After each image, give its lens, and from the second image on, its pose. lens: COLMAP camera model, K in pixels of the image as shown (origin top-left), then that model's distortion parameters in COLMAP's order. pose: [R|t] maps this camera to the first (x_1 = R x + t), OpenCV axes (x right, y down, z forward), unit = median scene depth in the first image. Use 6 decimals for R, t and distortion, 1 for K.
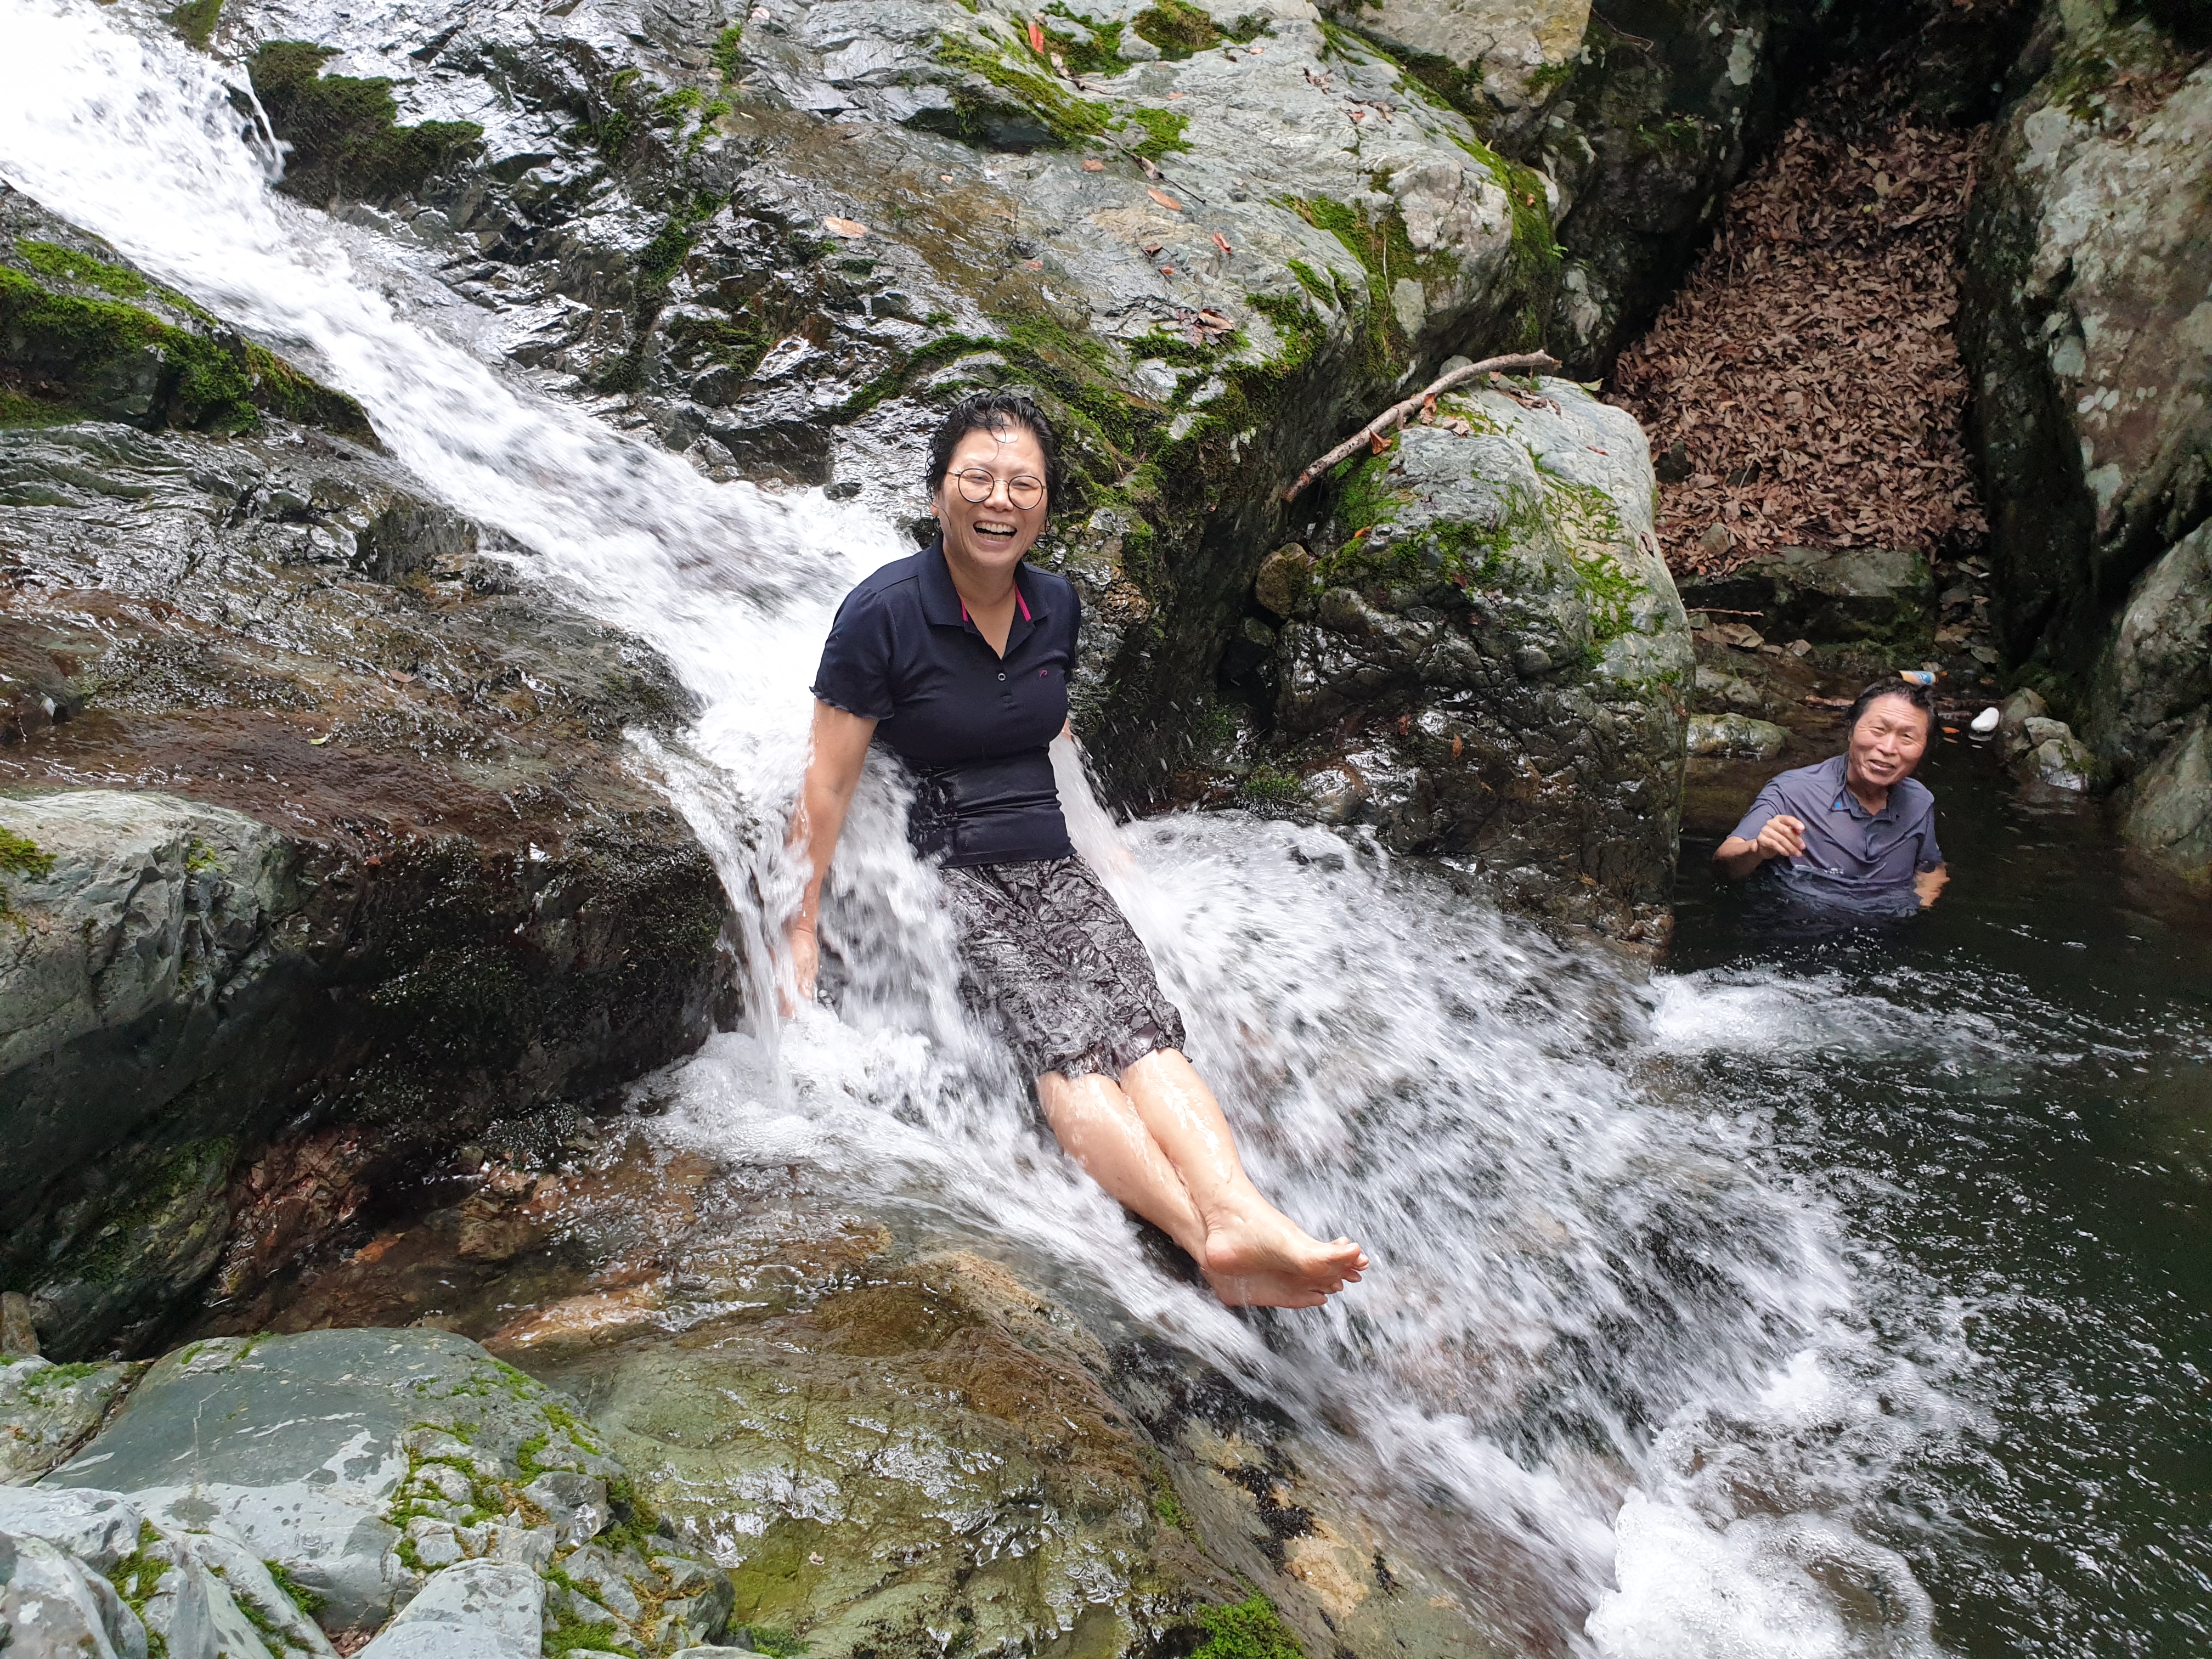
lens RADIAL K [[1729.0, 0, 1088.0], [0, 1729.0, 813.1], [0, 0, 1]] dist [0.008867, -0.003725]
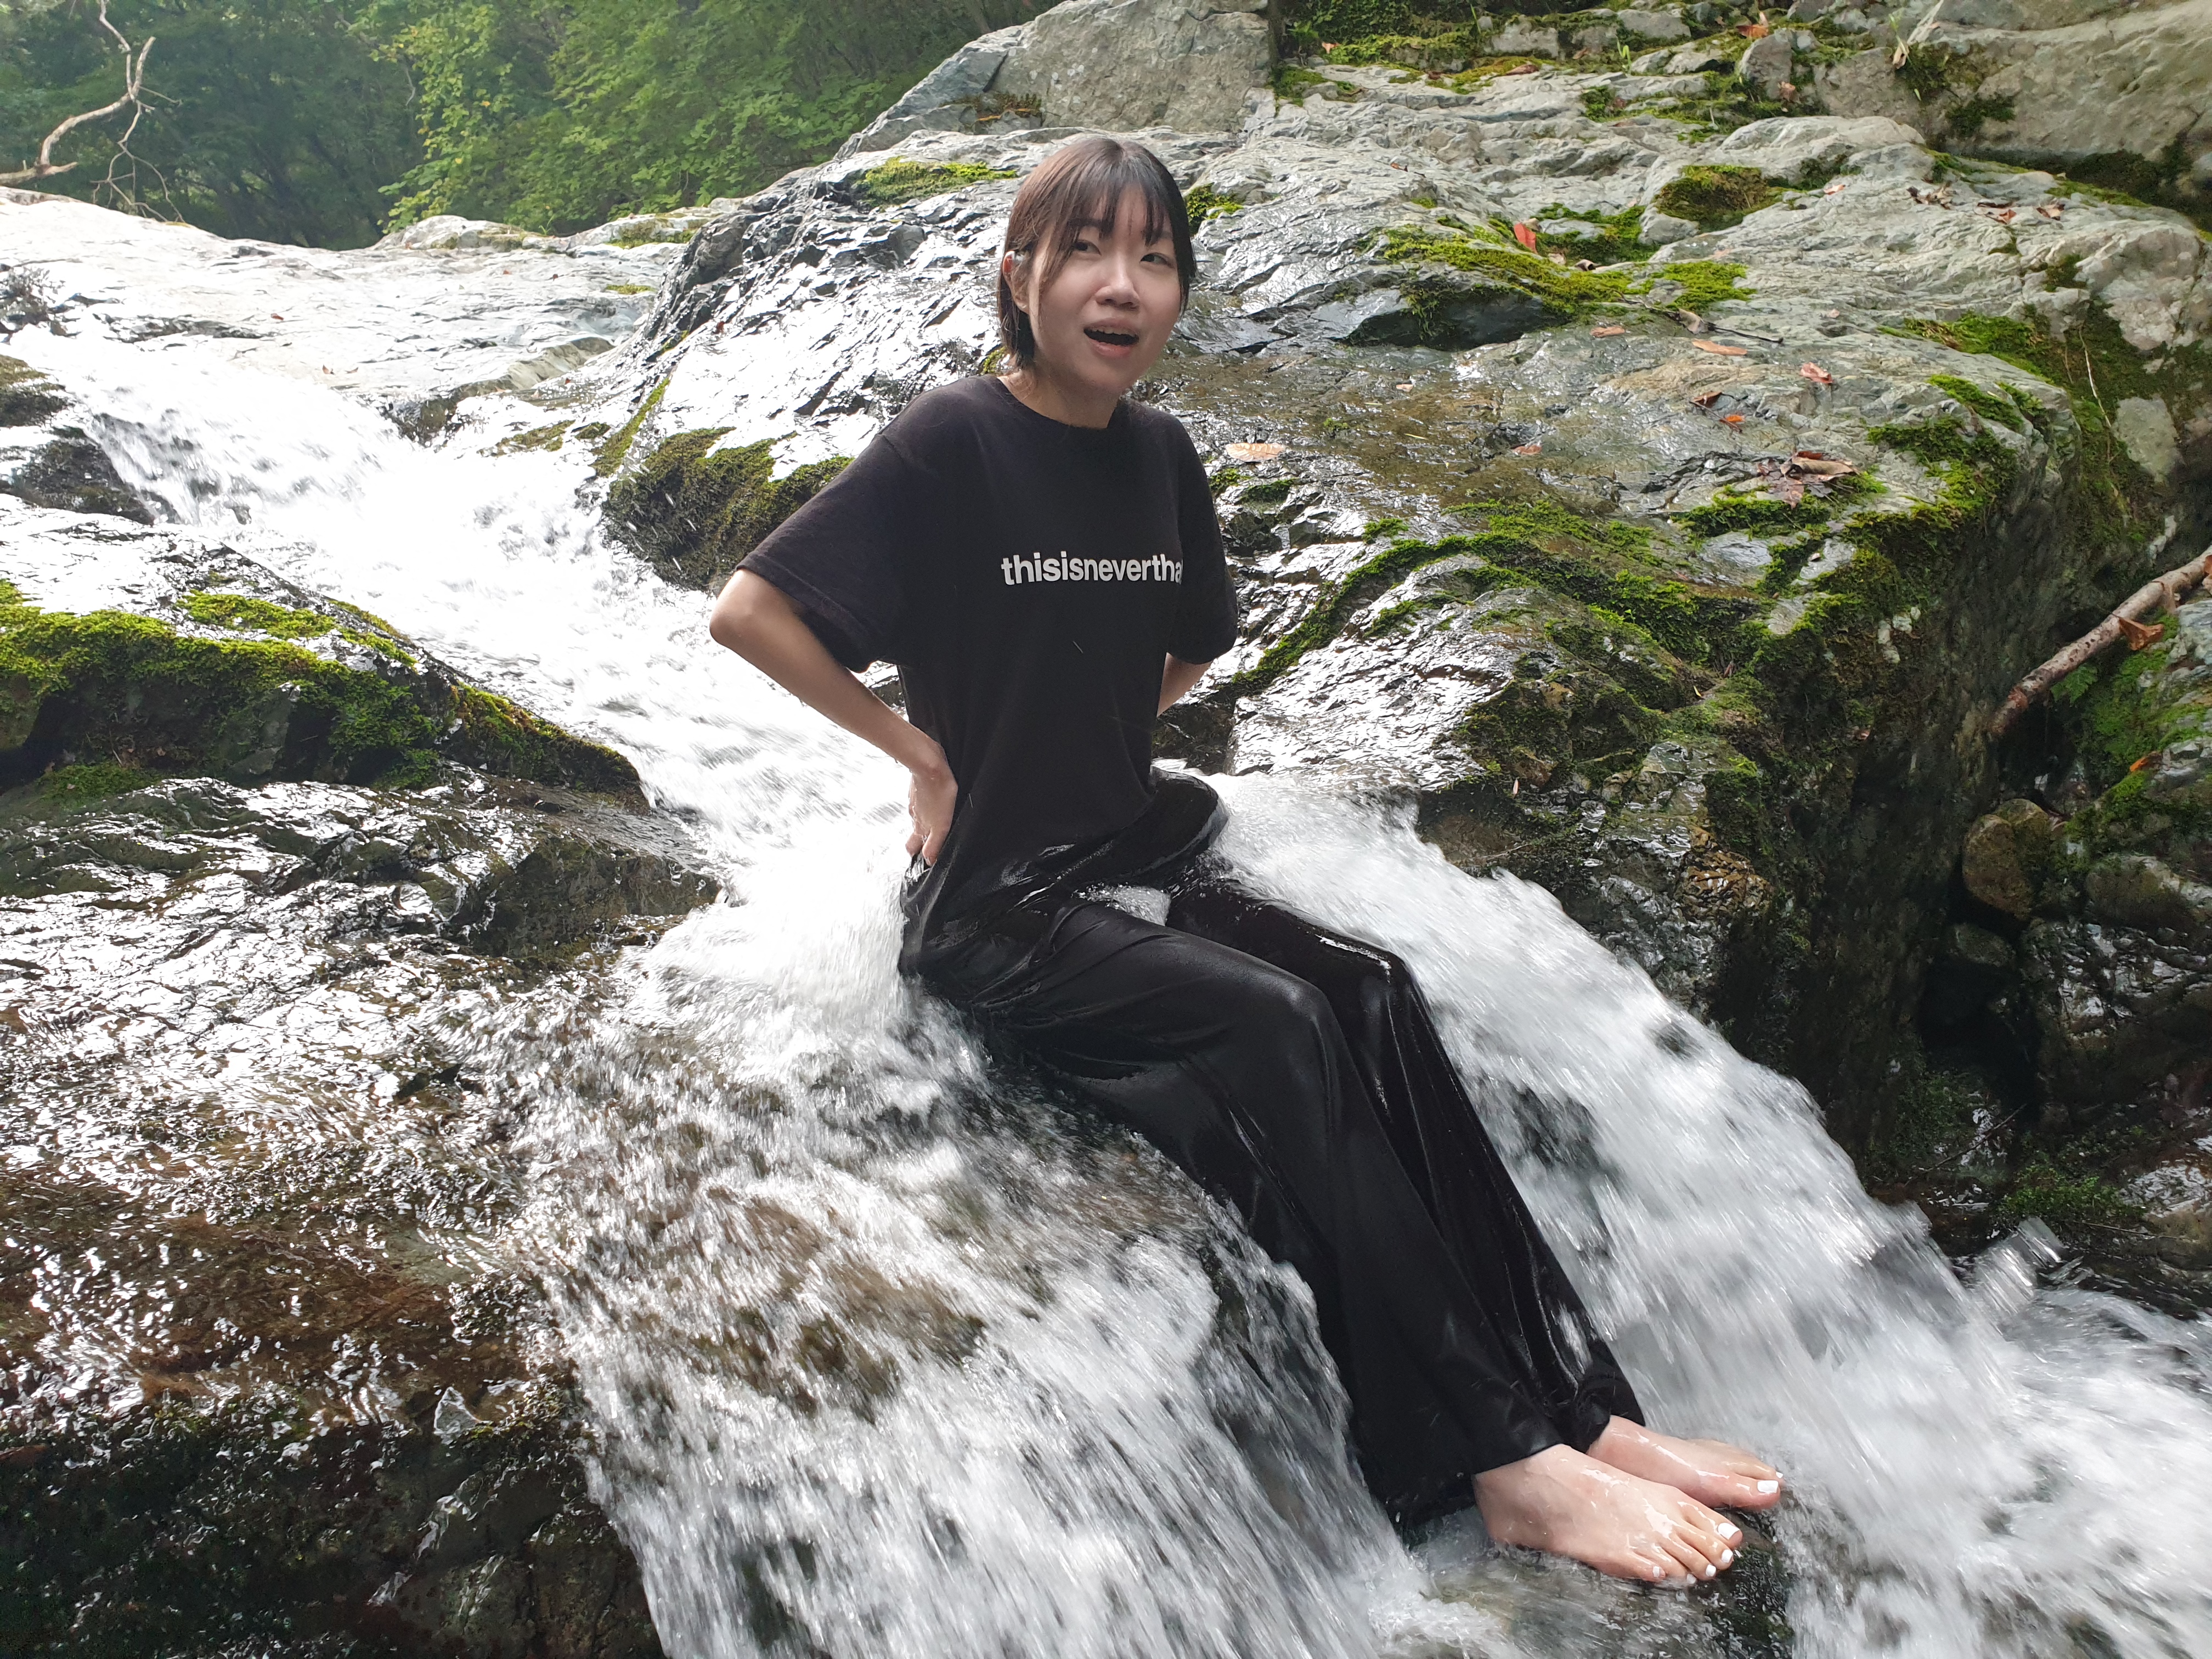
lens RADIAL K [[1739.7, 0, 1102.4], [0, 1739.7, 813.3], [0, 0, 1]] dist [-0.007403, 0.051722]
pose [[0.932533, -0.138006, -0.333672, 0.020251], [0.047255, 0.962777, -0.266136, 0.000117], [0.357980, 0.232412, 0.904342, 0.316292]]
